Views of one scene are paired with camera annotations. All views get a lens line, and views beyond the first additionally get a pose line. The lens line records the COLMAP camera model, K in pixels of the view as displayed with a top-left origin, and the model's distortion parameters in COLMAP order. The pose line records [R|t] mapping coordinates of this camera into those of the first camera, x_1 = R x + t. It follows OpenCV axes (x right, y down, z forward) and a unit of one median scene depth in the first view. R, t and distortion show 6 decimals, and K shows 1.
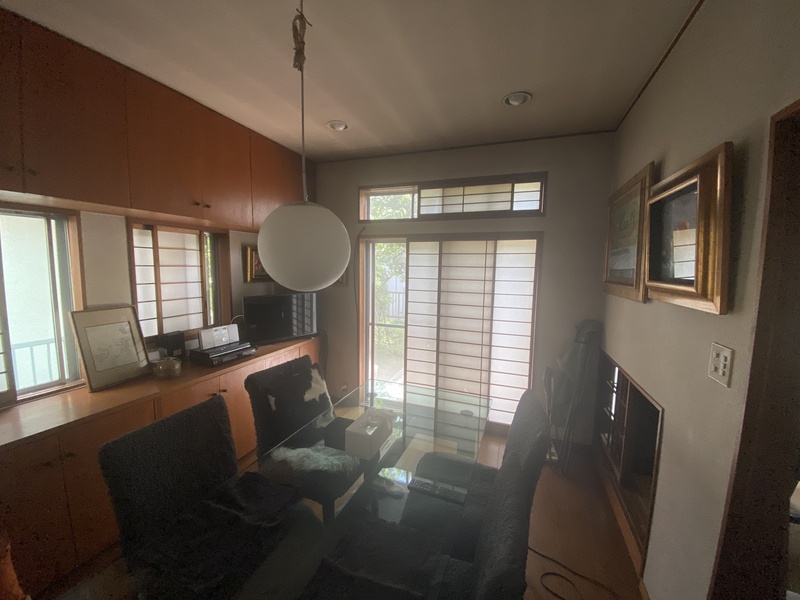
lens RADIAL K [[315.6, 0, 400.0], [0, 315.6, 300.0], [0, 0, 1]] dist [0.014940, -0.020391]
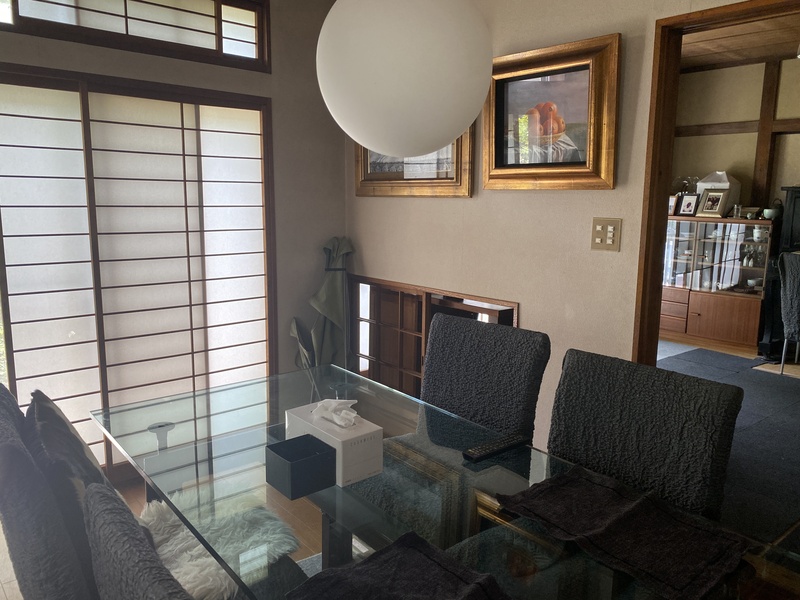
lens RADIAL K [[602.0, 0, 401.6], [0, 602.0, 293.5], [0, 0, 1]] dist [0.002855, -0.001335]
pose [[0.477484, -0.150748, 0.865612, -0.536616], [0.086669, 0.988448, 0.124332, 0.034917], [-0.874356, 0.015656, 0.485033, 0.249906]]
